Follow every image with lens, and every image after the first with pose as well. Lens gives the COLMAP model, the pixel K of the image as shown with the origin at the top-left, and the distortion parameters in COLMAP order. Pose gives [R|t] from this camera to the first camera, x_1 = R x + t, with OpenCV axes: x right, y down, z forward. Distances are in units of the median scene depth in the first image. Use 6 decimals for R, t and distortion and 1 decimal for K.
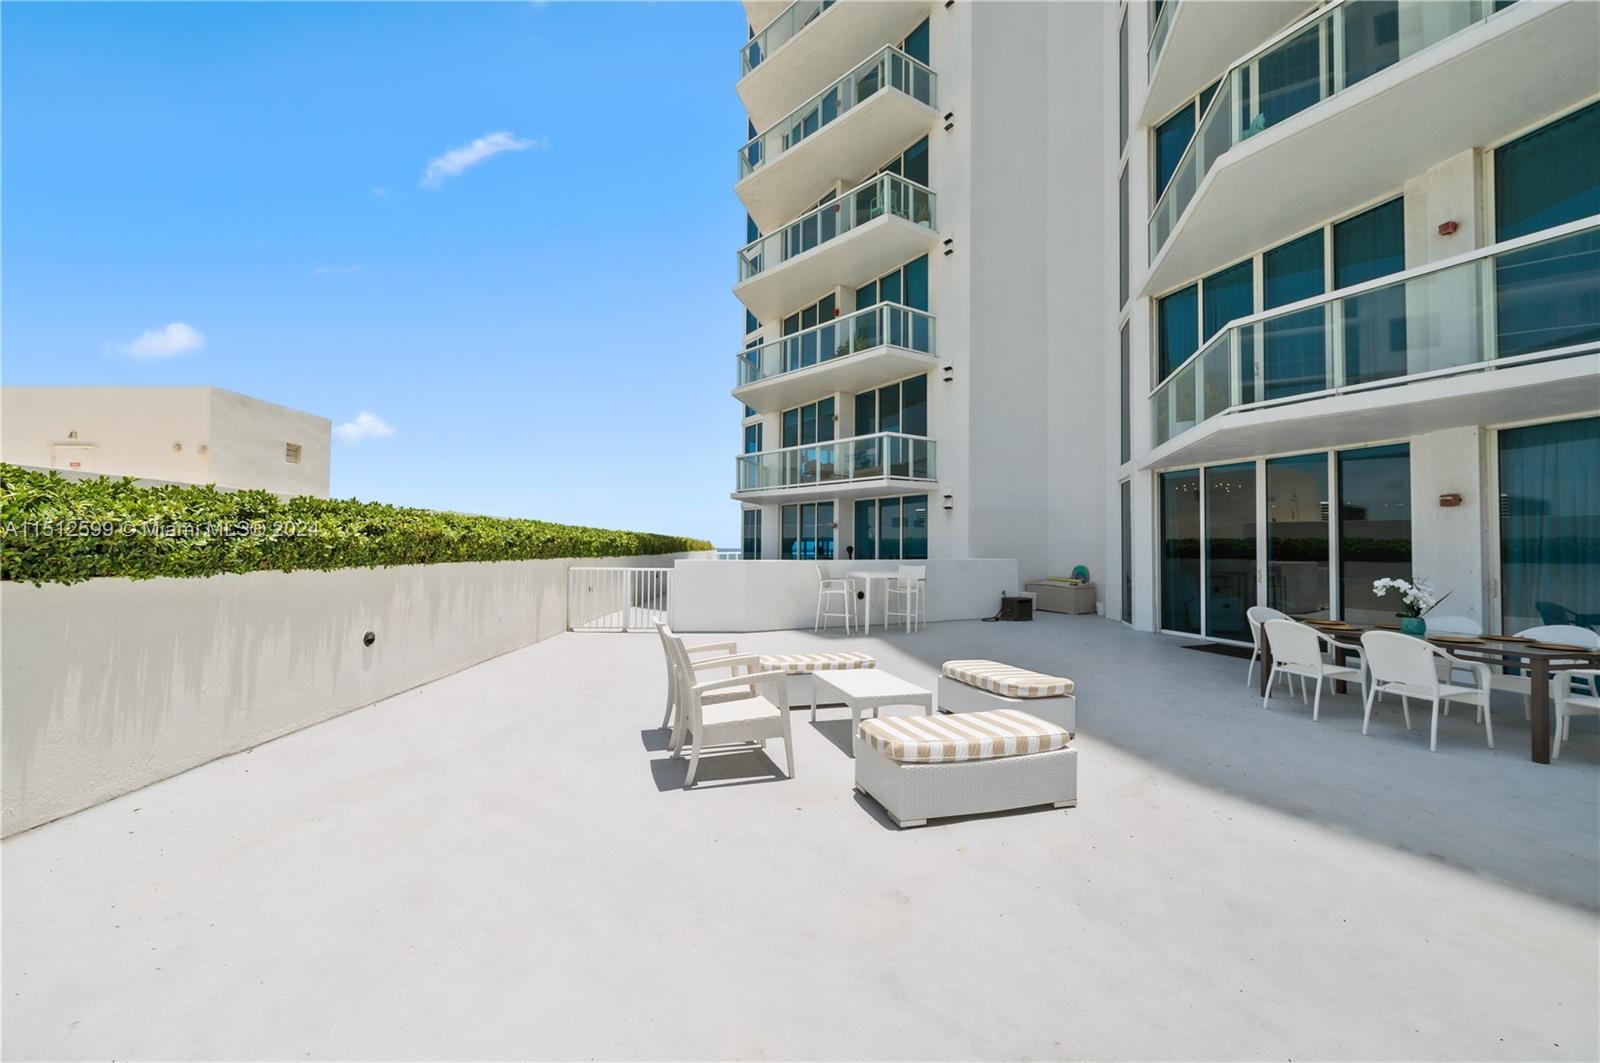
lens RADIAL K [[643.4, 0, 800.0], [0, 643.4, 531.5], [0, 0, 1]] dist [0.001816, 0.000307]
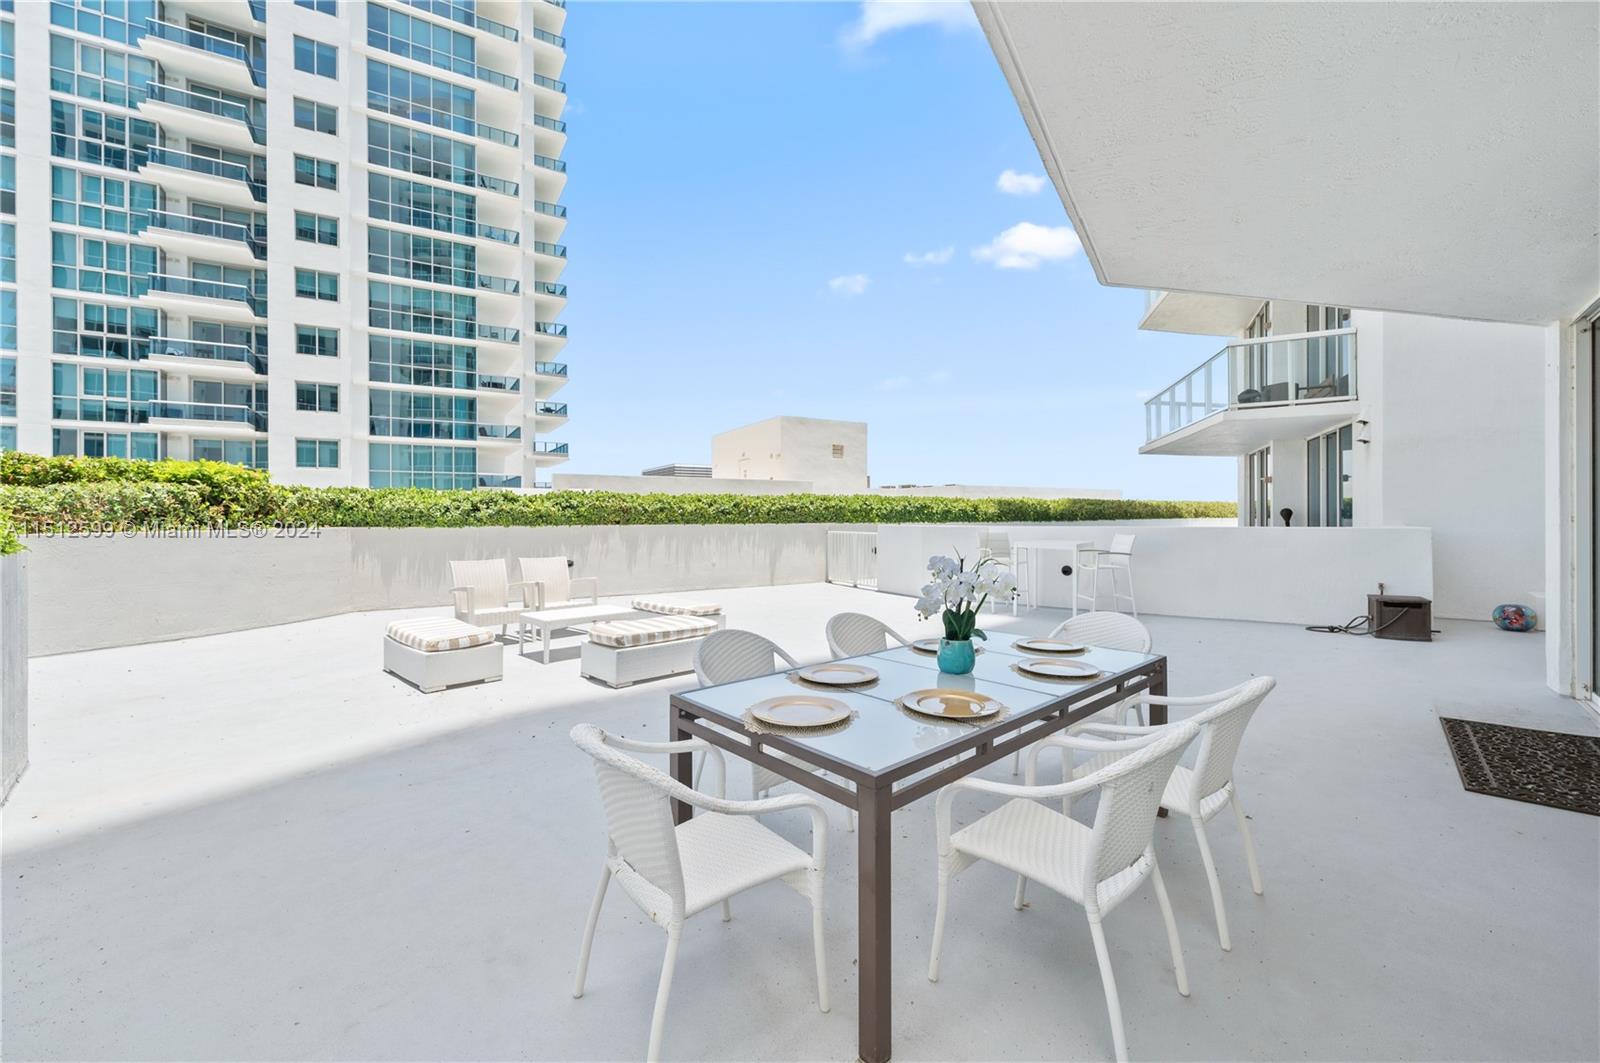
lens RADIAL K [[646.3, 0, 802.3], [0, 646.3, 511.1], [0, 0, 1]] dist [0.000681, 0.000079]
pose [[0.490722, -0.015286, -0.871182, 0.697985], [0.029752, 0.999557, -0.000779, 0.017757], [0.870808, -0.025537, 0.490959, 0.351816]]
